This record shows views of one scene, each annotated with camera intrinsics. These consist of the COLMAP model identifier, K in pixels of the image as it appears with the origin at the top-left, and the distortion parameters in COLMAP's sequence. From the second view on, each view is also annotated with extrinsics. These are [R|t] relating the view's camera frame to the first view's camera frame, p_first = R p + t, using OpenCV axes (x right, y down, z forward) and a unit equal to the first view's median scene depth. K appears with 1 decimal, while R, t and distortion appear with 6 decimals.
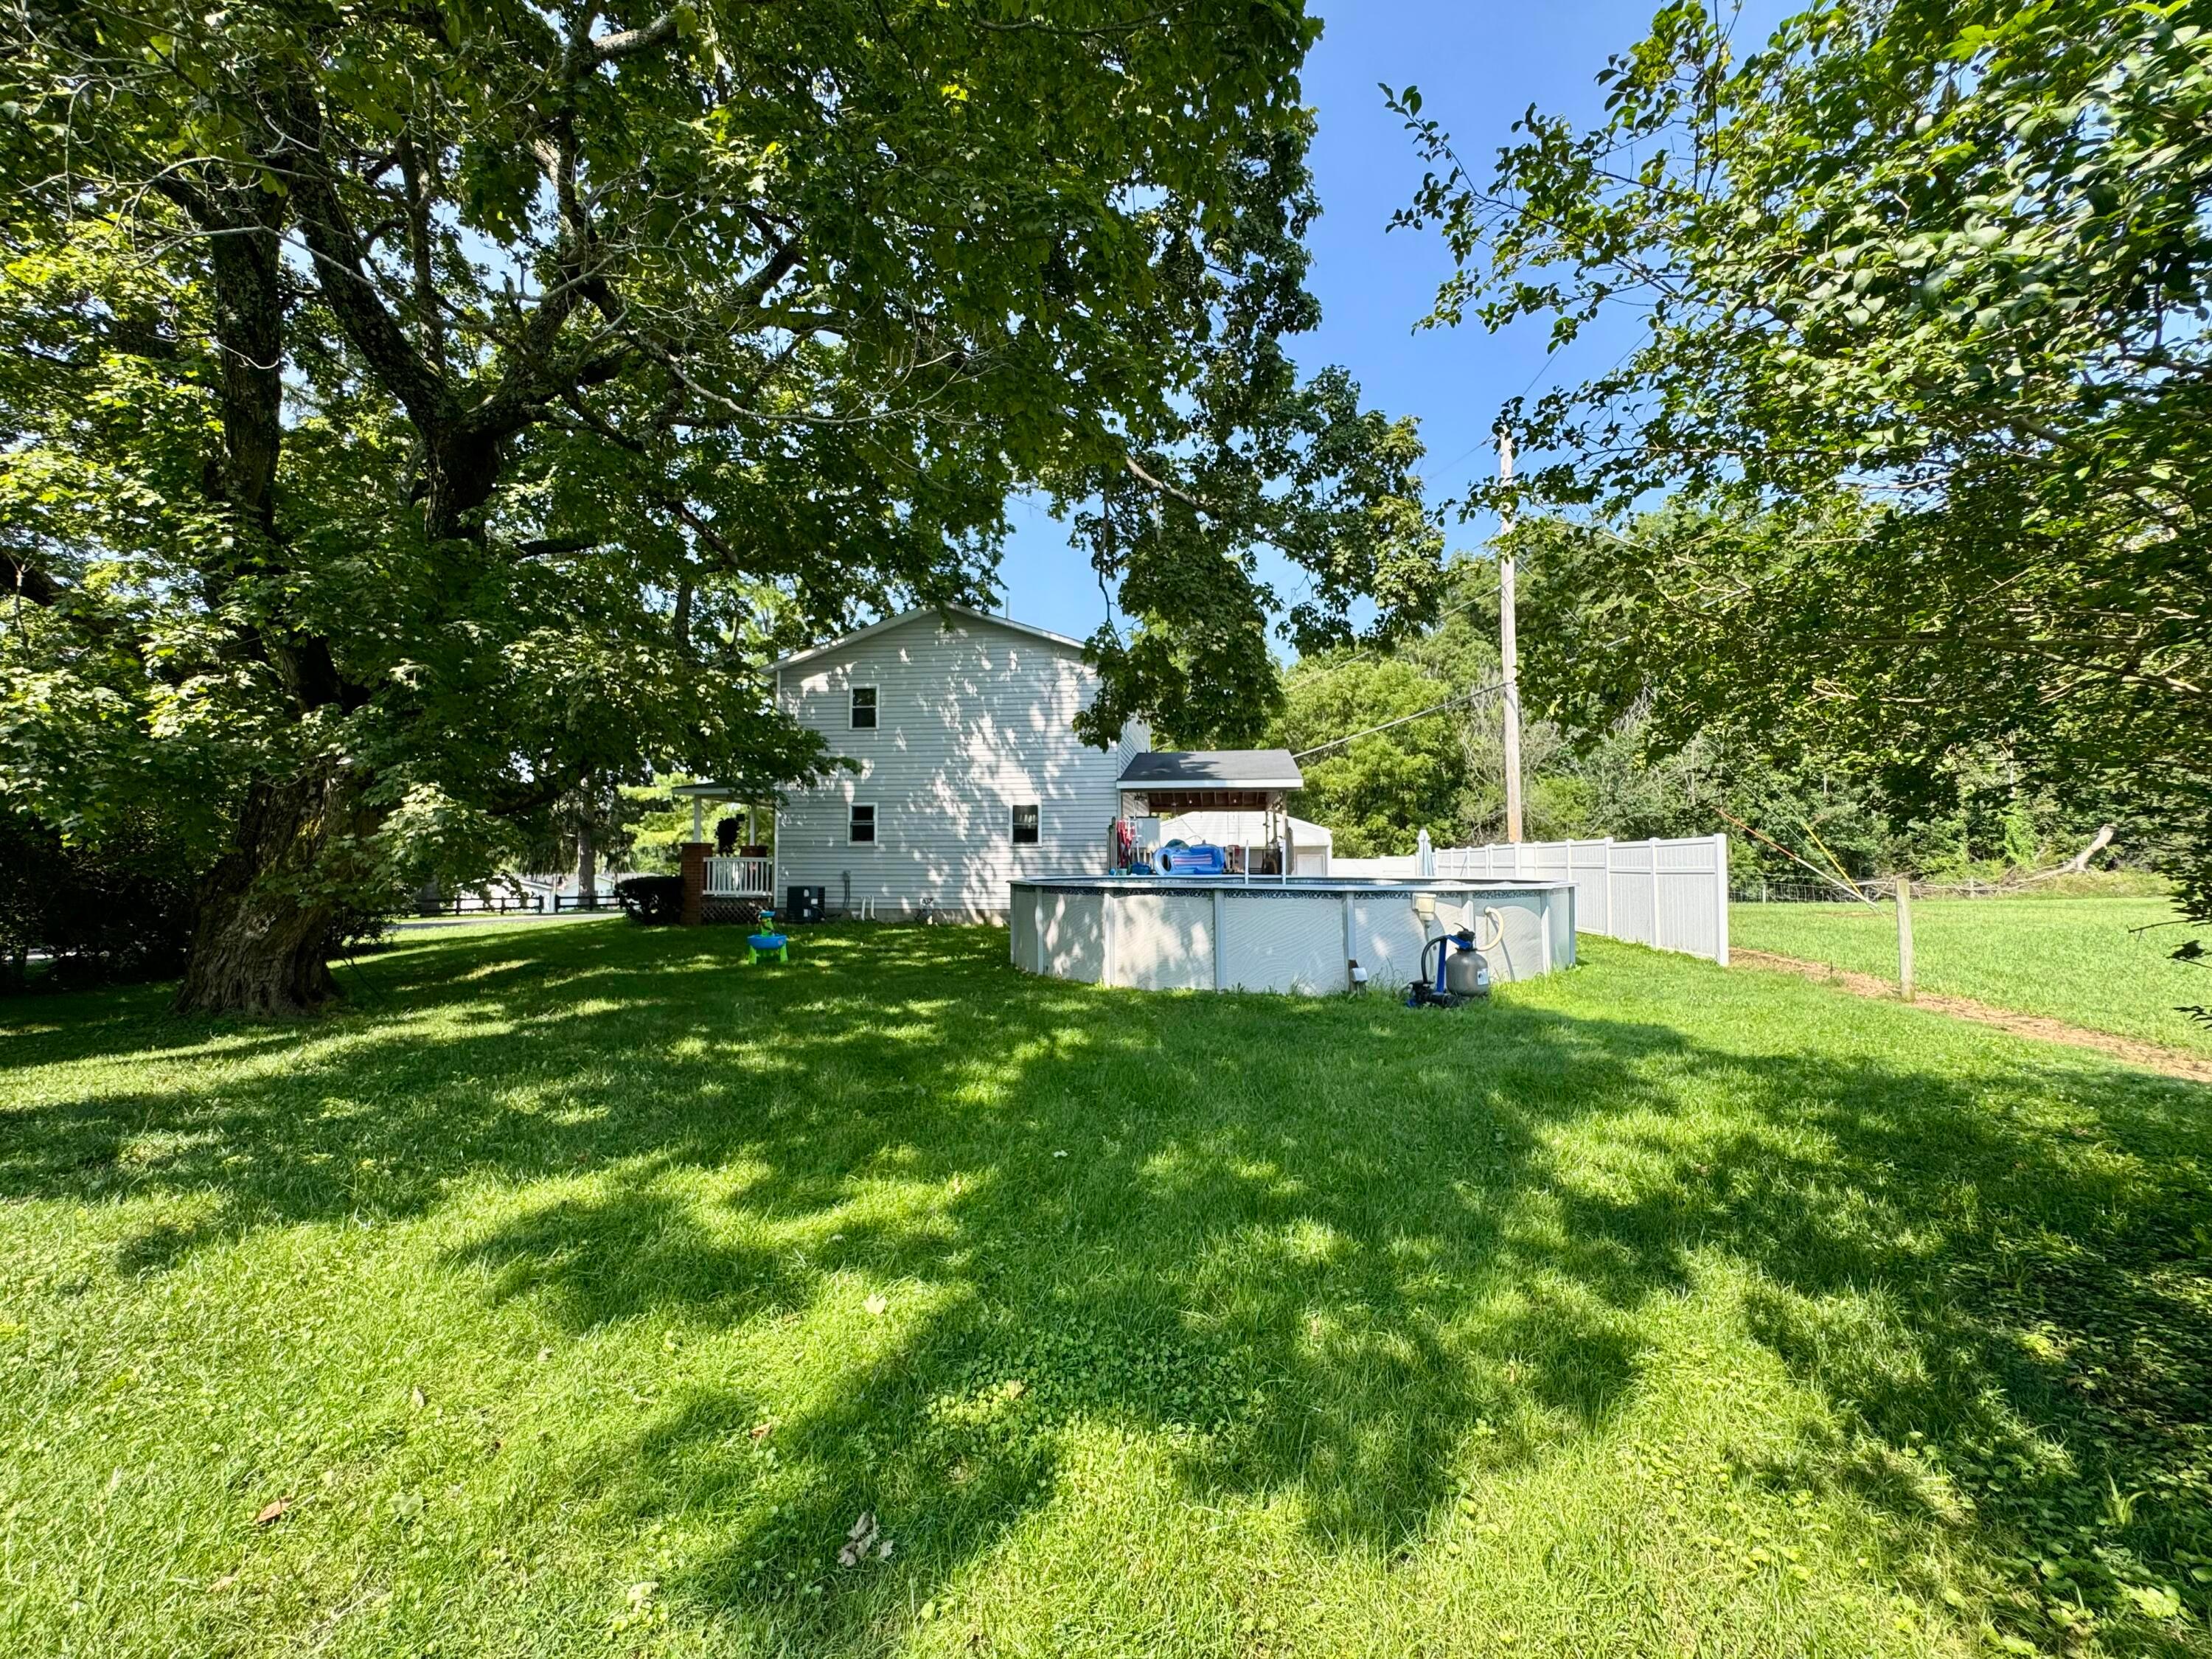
lens RADIAL K [[892.0, 0, 1110.0], [0, 892.0, 832.0], [0, 0, 1]] dist [-0.000861, -0.000087]
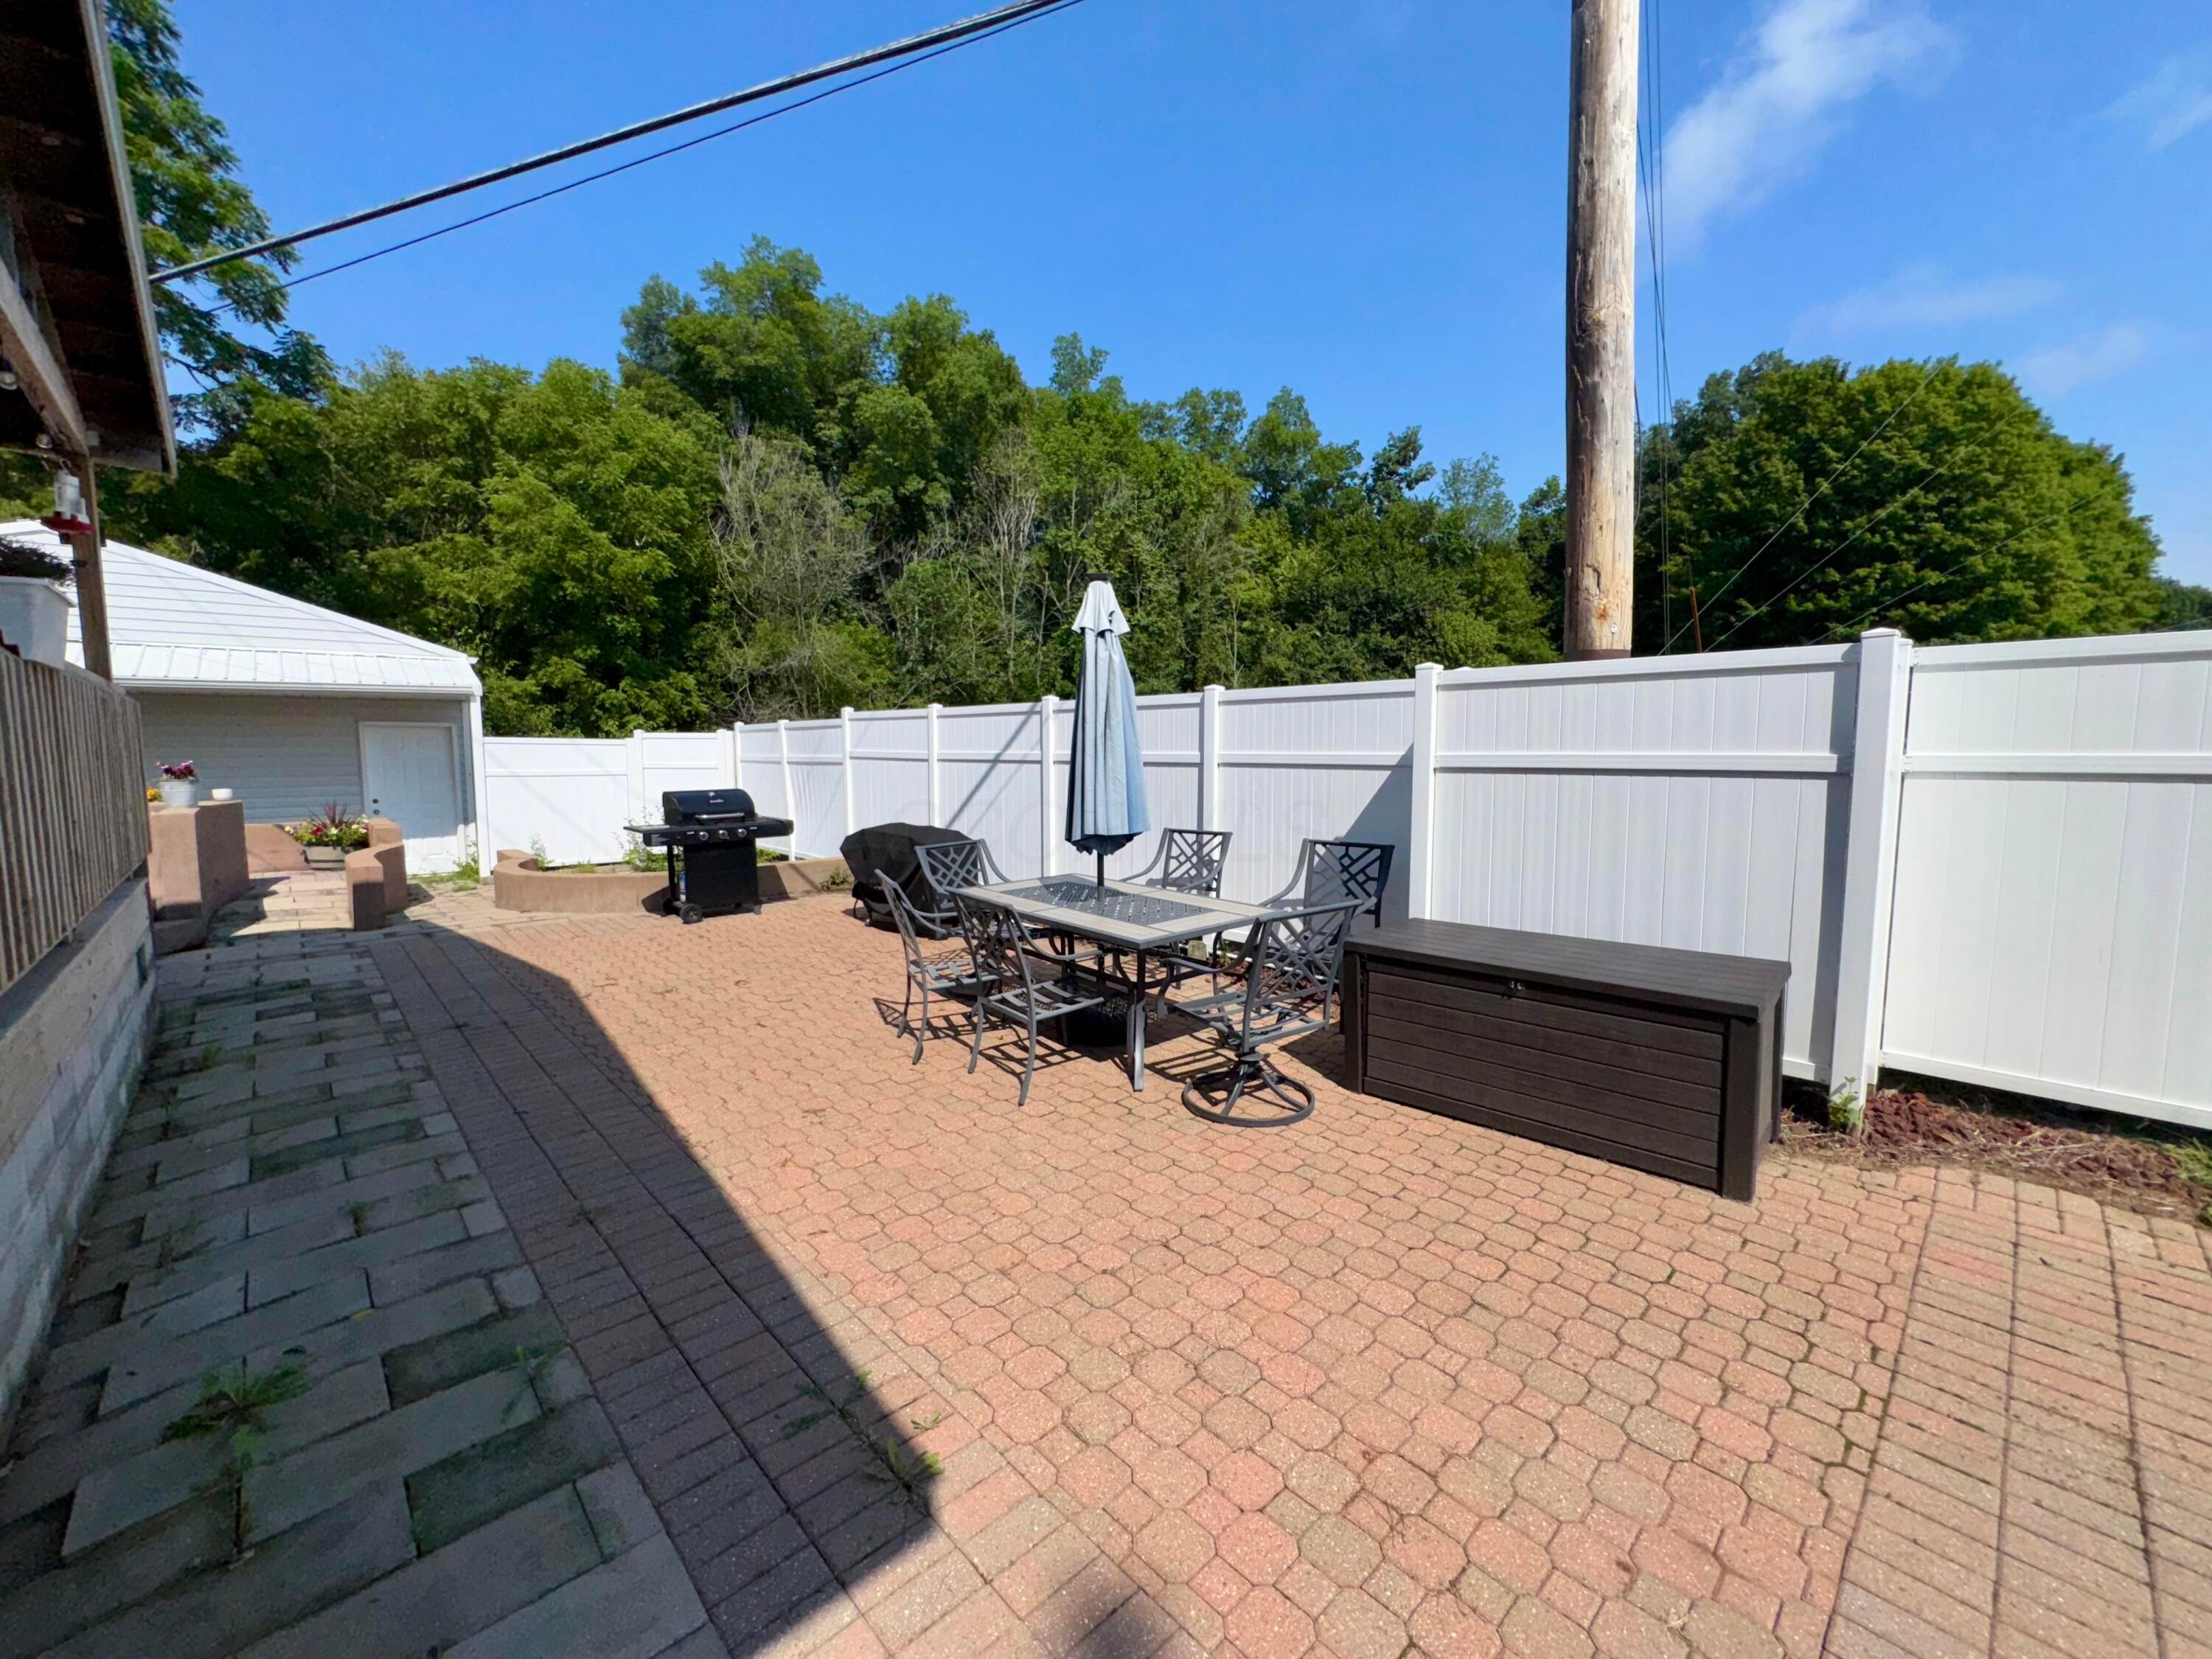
lens RADIAL K [[892.0, 0, 1094.8], [0, 892.0, 817.3], [0, 0, 1]] dist [-0.000861, -0.000087]
pose [[0.649474, -0.064774, 0.757620, 0.099212], [-0.029128, 0.993514, 0.109912, 0.007057], [-0.759825, -0.093452, 0.643375, 0.405445]]
